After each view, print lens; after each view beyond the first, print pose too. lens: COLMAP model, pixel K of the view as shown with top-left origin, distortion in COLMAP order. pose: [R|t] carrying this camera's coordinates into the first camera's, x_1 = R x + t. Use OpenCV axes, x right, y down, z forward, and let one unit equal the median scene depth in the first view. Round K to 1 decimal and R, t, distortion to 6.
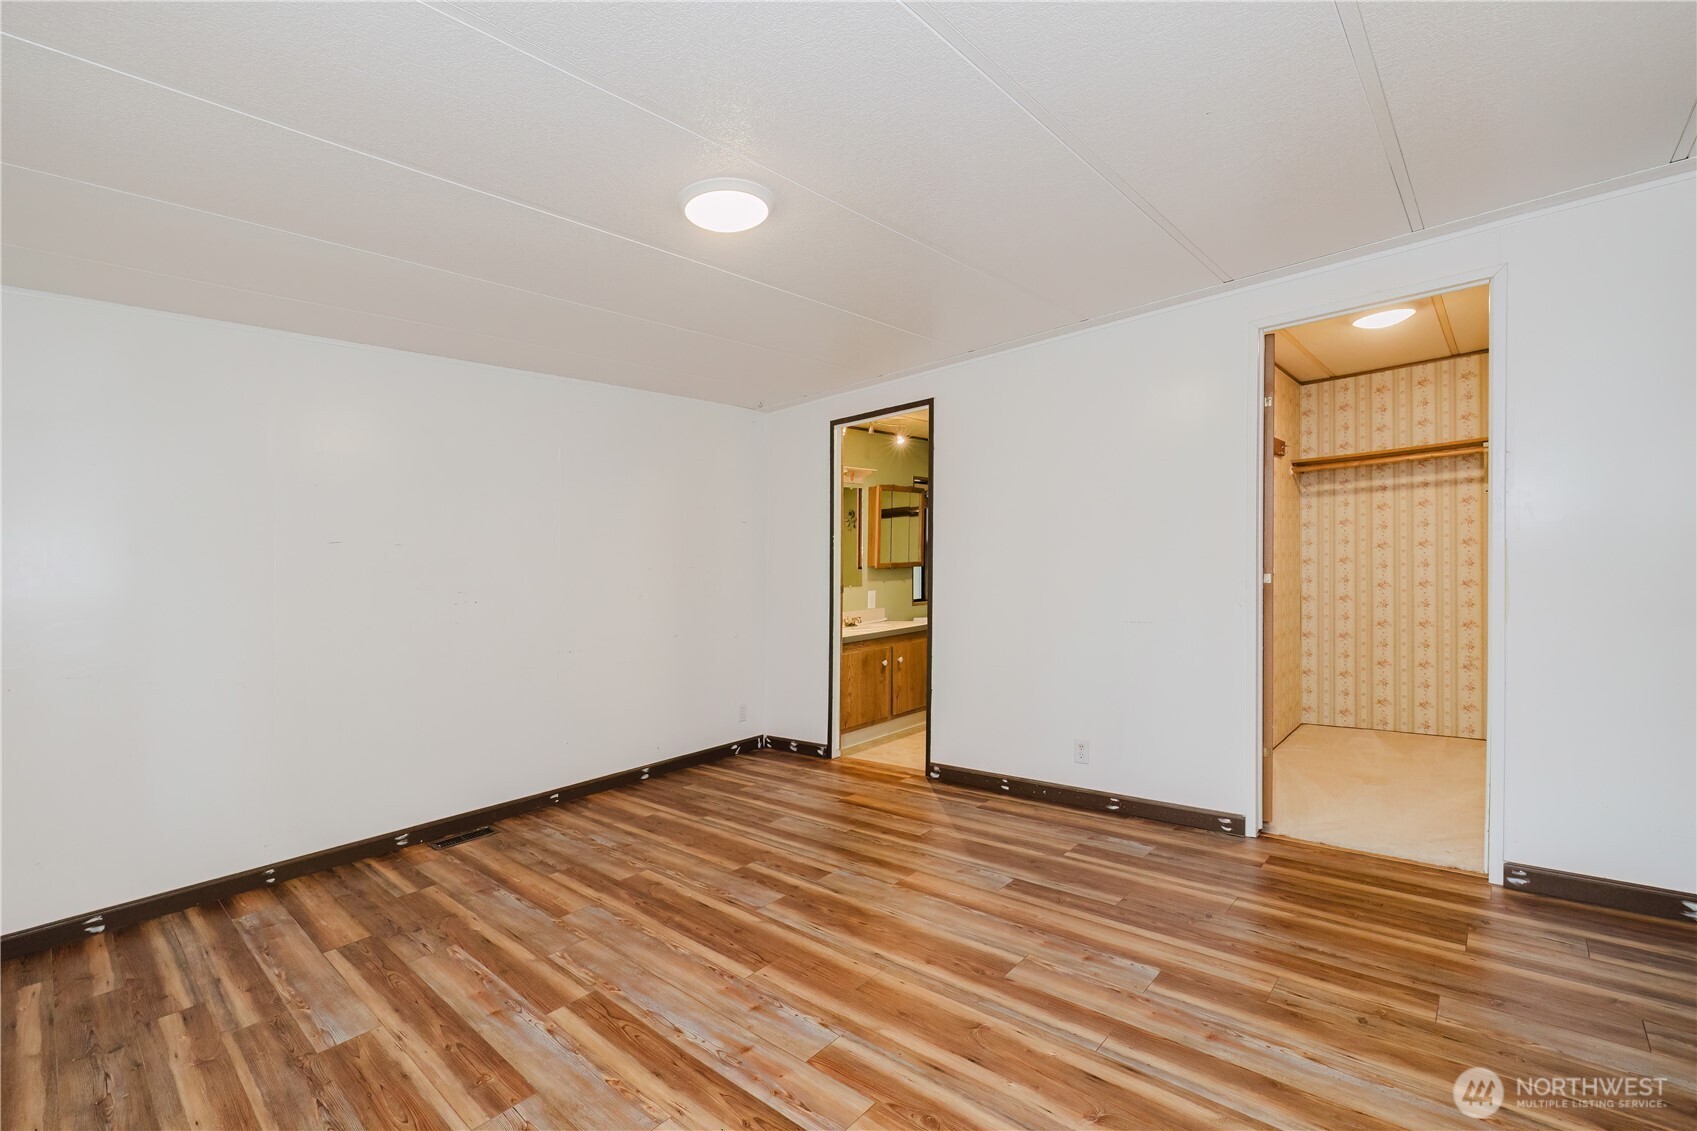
lens RADIAL K [[727.1, 0, 857.0], [0, 727.1, 580.0], [0, 0, 1]] dist [-0.002388, -0.000563]
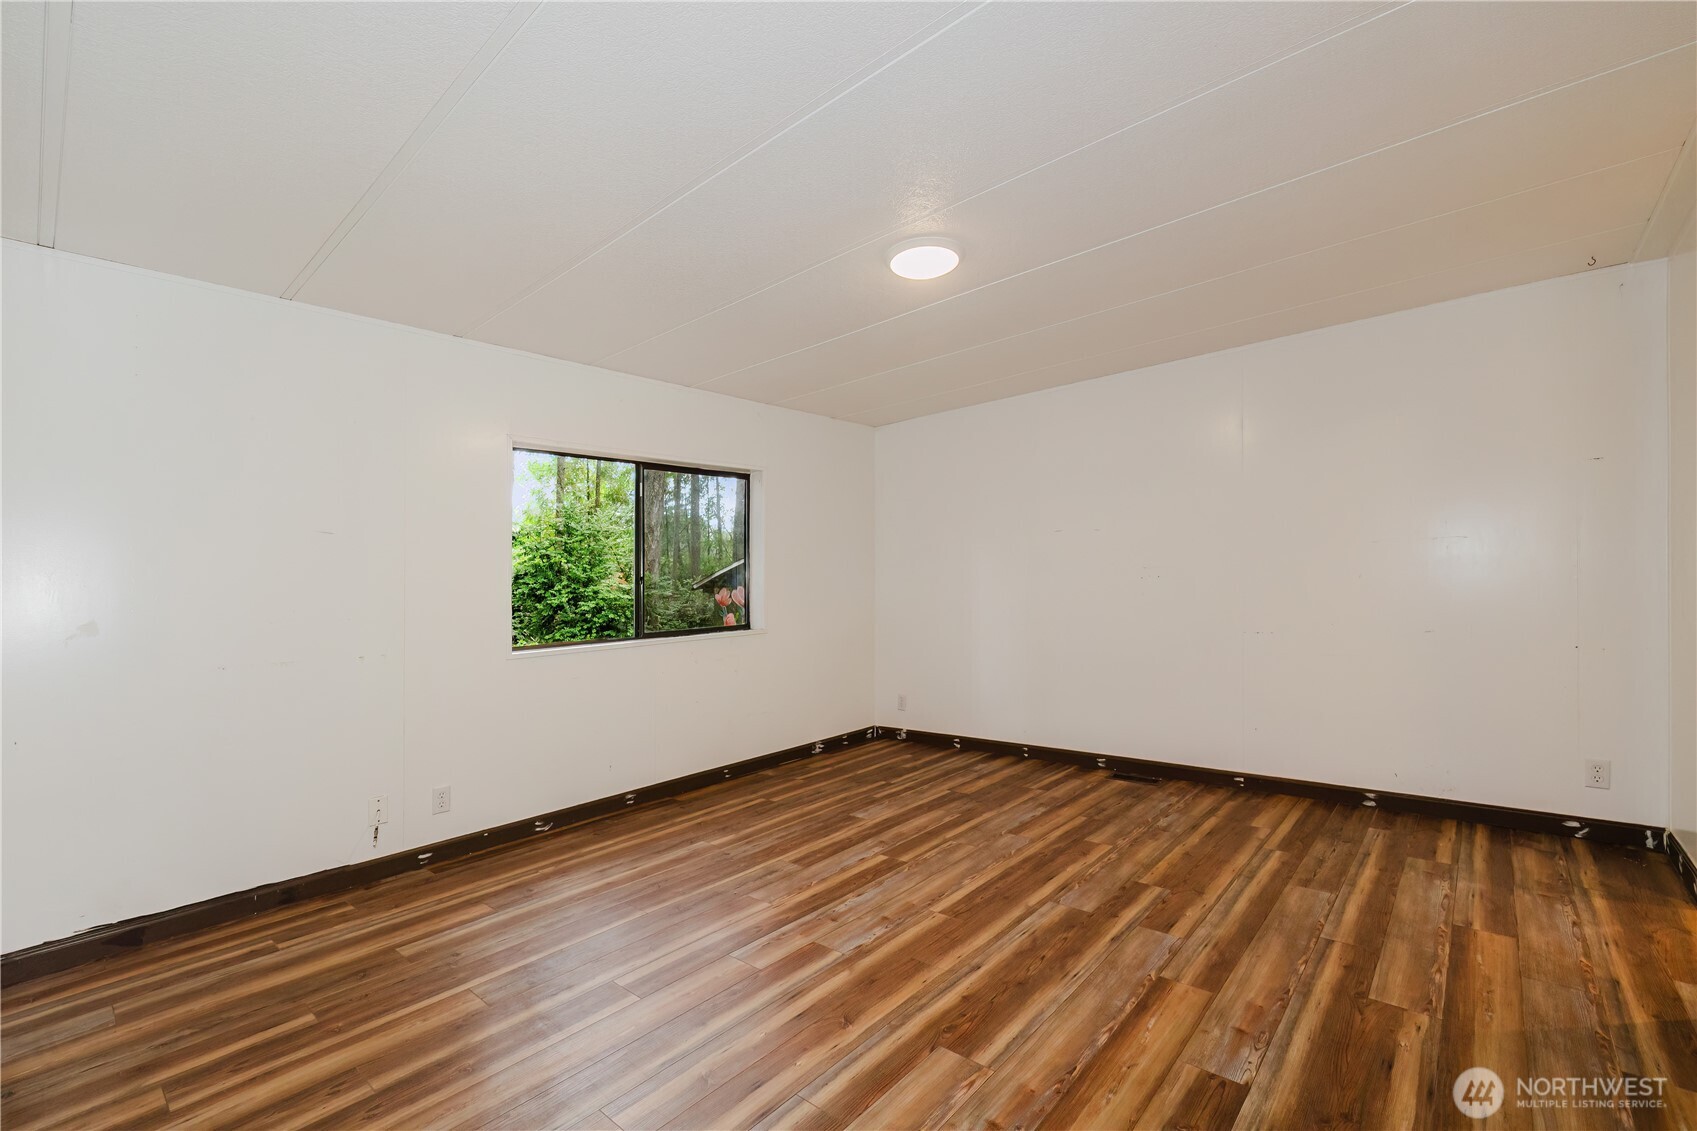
lens RADIAL K [[727.1, 0, 857.0], [0, 727.1, 580.0], [0, 0, 1]] dist [-0.002388, -0.000563]
pose [[0.027978, 0.040404, -0.998792, 0.781649], [0.013966, 0.999069, 0.040806, -0.026253], [0.999511, -0.015091, 0.027388, 0.676875]]
